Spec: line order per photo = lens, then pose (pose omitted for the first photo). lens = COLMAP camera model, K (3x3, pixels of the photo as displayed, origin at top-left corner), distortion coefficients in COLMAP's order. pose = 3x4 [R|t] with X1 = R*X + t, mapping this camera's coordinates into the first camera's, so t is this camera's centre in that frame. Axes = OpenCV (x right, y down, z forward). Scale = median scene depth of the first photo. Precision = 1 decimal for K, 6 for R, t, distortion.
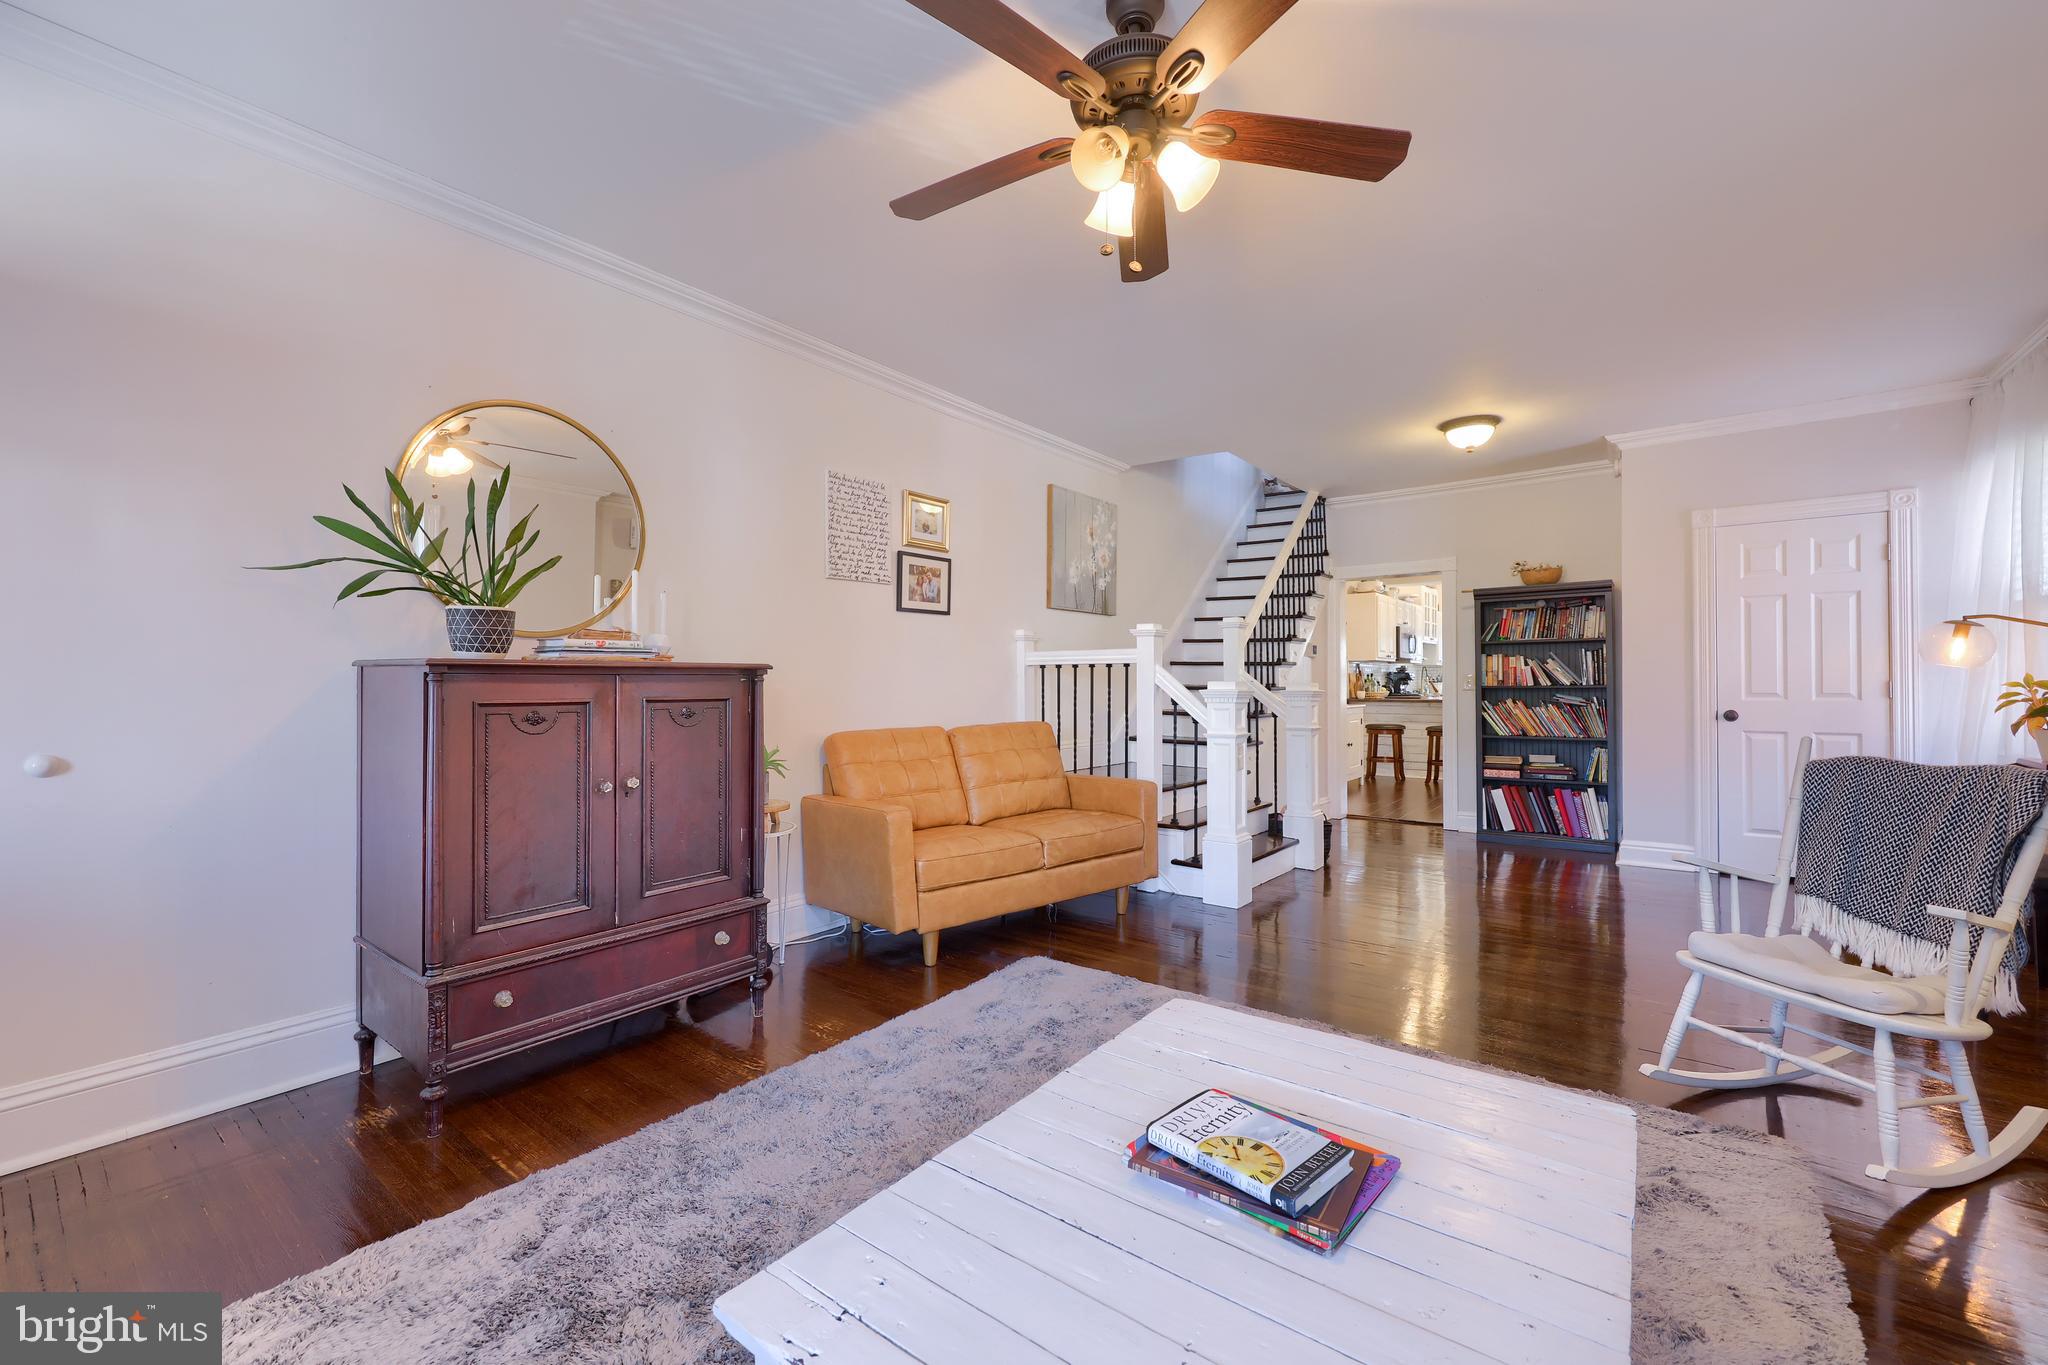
lens RADIAL K [[818.8, 0, 1047.4], [0, 818.8, 676.0], [0, 0, 1]] dist [0.001365, -0.001055]
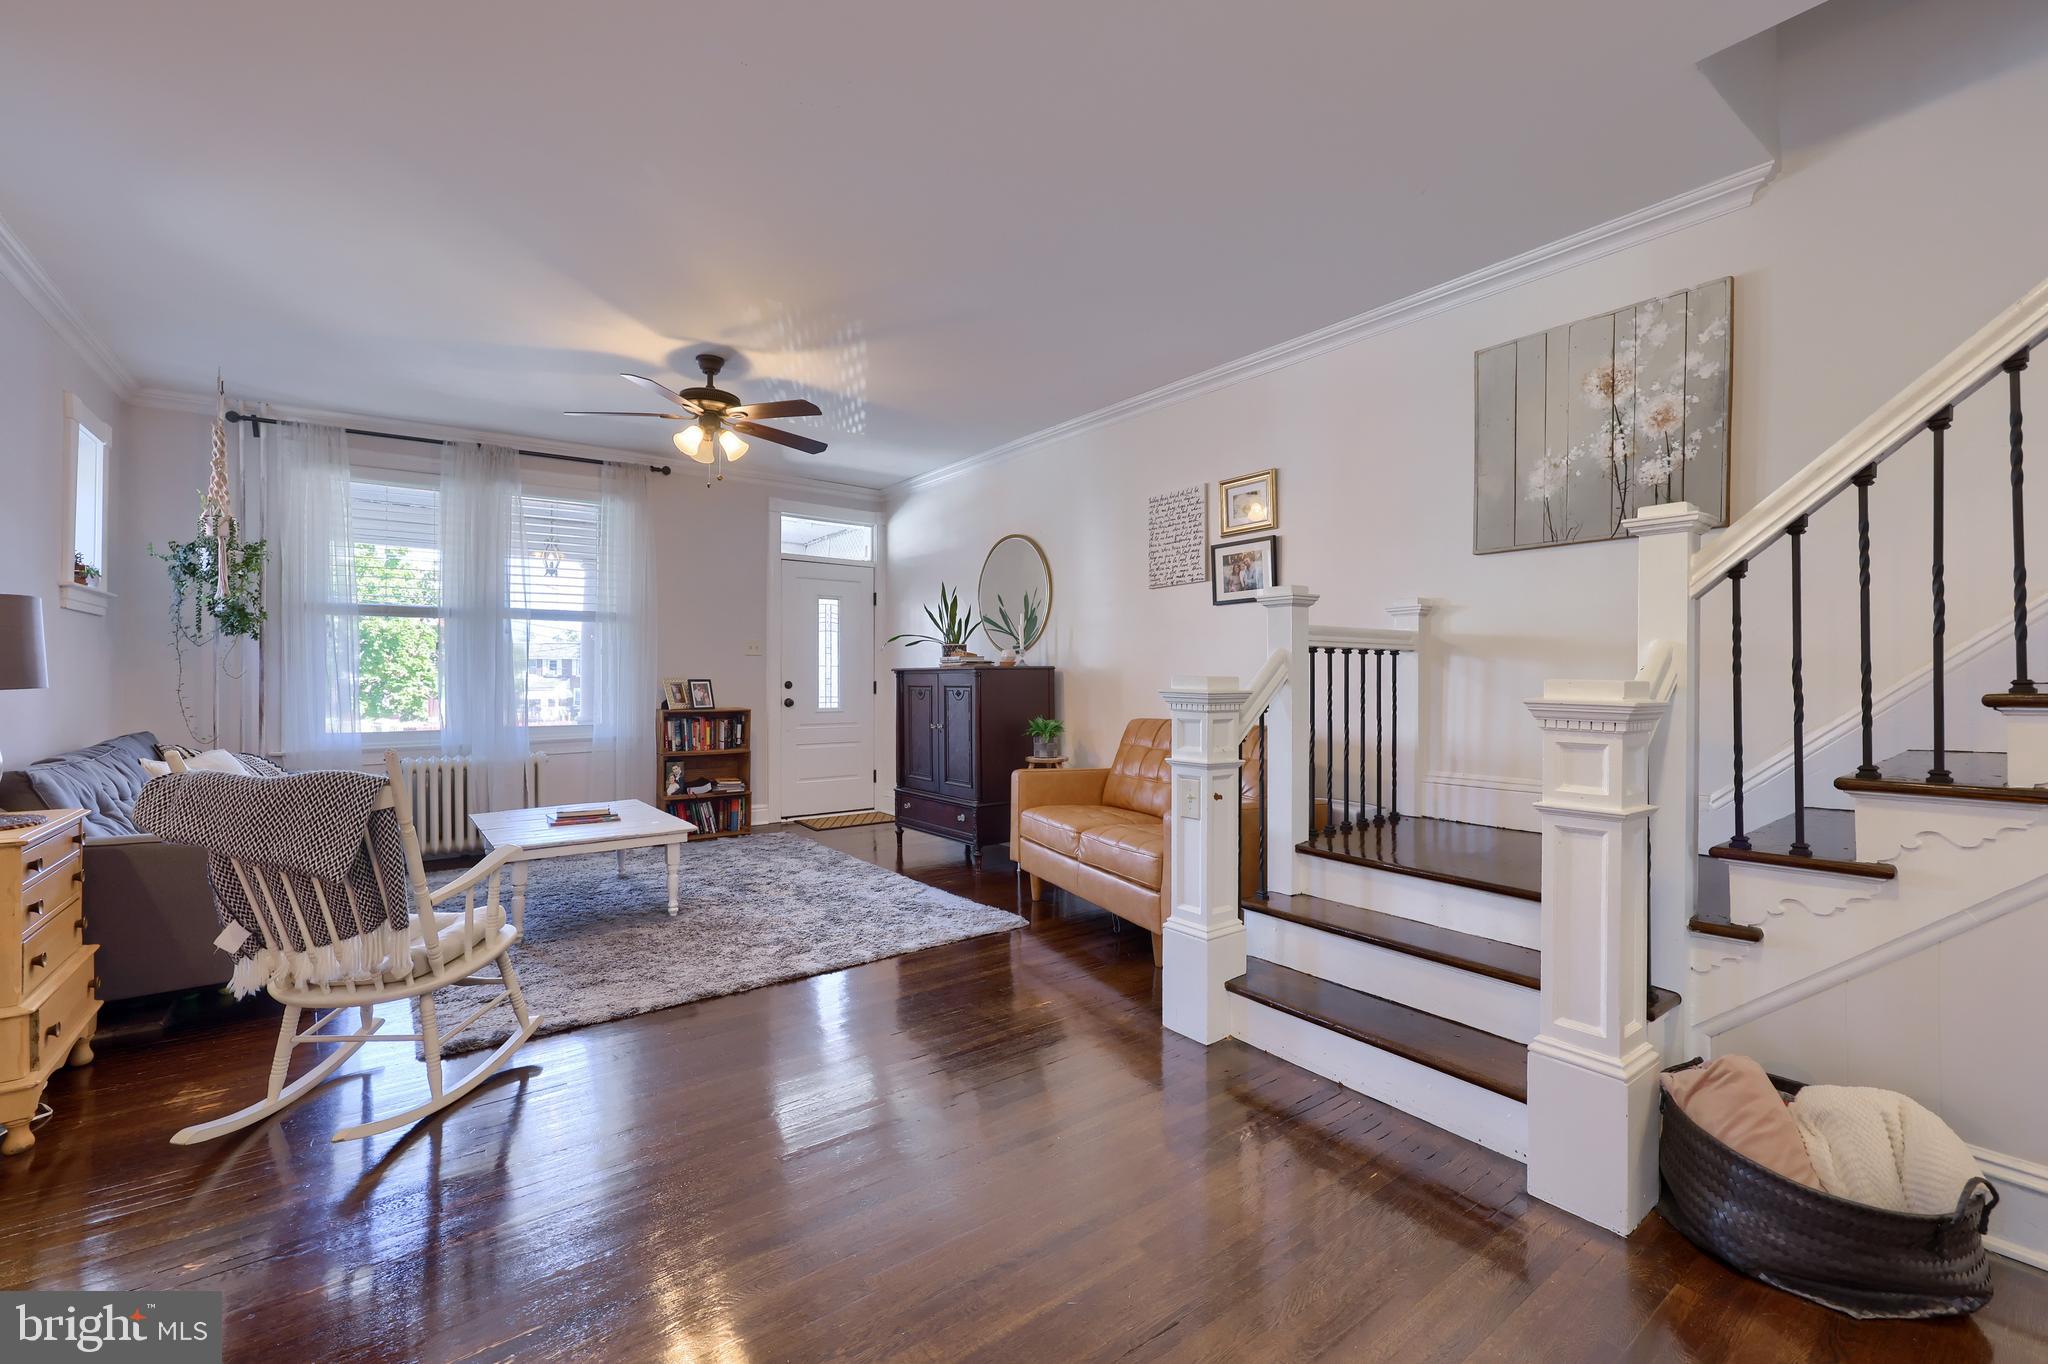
lens RADIAL K [[839.2, 0, 981.3], [0, 839.2, 677.7], [0, 0, 1]] dist [-0.000216, 0.000344]
pose [[-0.284914, 0.003163, -0.958548, 0.687230], [0.013159, 0.999913, -0.000612, 0.004825], [0.958463, -0.012788, -0.284931, 0.787951]]
